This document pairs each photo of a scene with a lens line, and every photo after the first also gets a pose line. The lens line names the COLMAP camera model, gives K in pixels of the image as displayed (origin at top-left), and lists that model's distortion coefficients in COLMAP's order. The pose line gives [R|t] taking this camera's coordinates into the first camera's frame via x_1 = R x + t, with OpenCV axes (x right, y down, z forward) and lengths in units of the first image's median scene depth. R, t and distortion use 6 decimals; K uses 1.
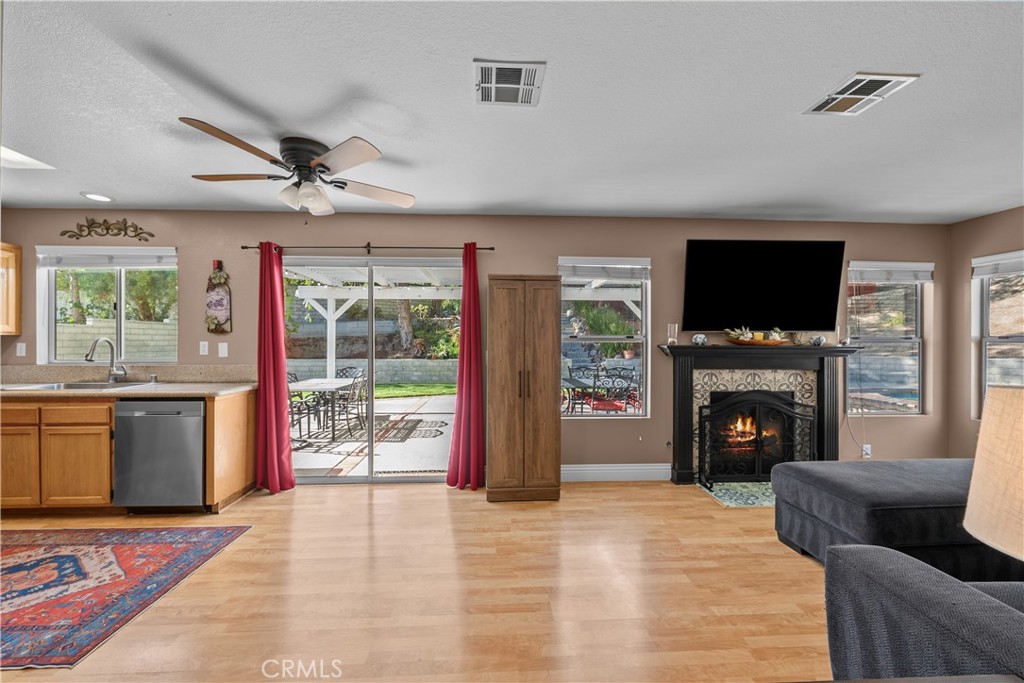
lens RADIAL K [[395.2, 0, 508.8], [0, 395.2, 342.0], [0, 0, 1]] dist [-0.002256, -0.000124]
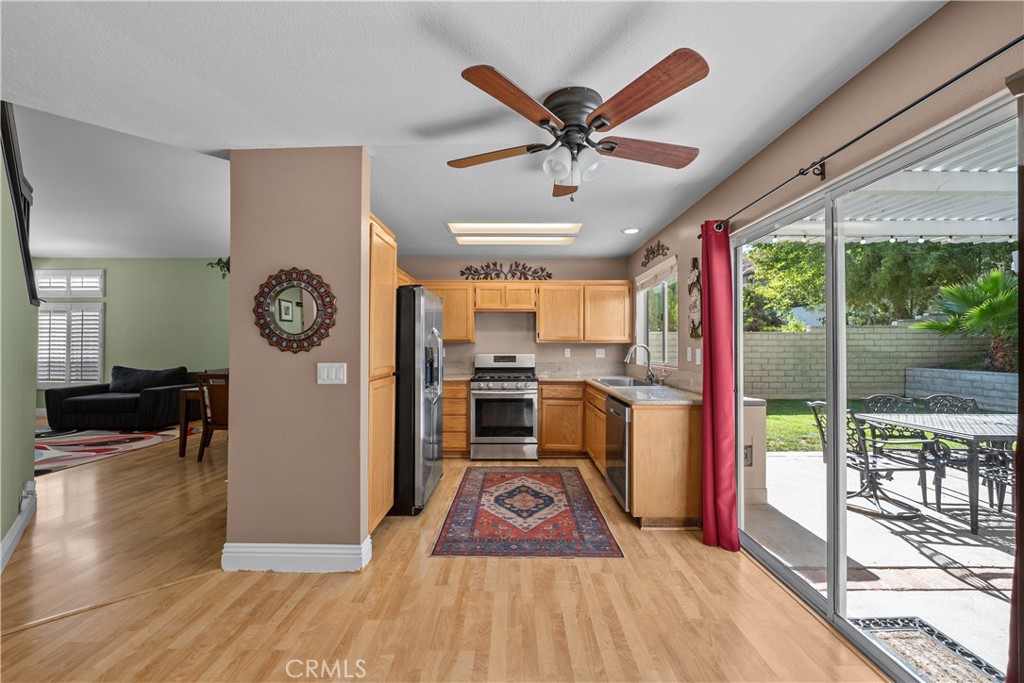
lens RADIAL K [[395.2, 0, 513.2], [0, 395.2, 344.8], [0, 0, 1]] dist [-0.002256, -0.000124]
pose [[-0.065365, -0.008155, -0.997828, 0.281006], [0.001078, 0.999965, -0.008243, 0.001414], [0.997861, -0.001614, -0.065353, 0.928053]]
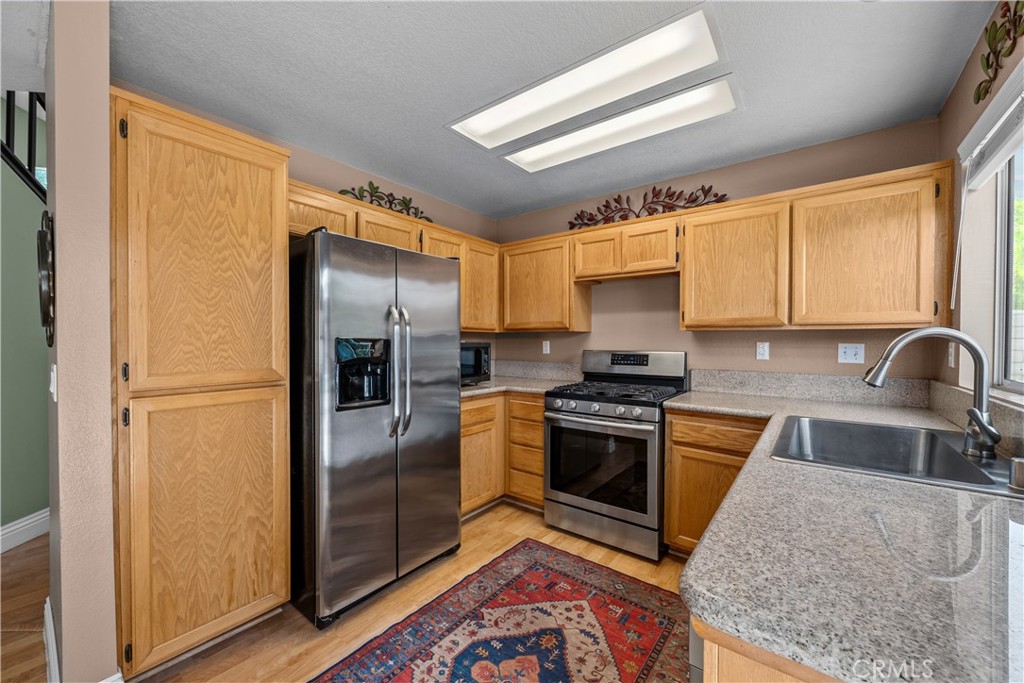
lens RADIAL K [[395.2, 0, 512.5], [0, 395.2, 346.9], [0, 0, 1]] dist [-0.002256, -0.000124]
pose [[-0.652854, -0.001193, -0.757483, -0.634151], [-0.008699, 0.999945, 0.005922, 0.015377], [0.757434, 0.010456, -0.652829, 1.258244]]
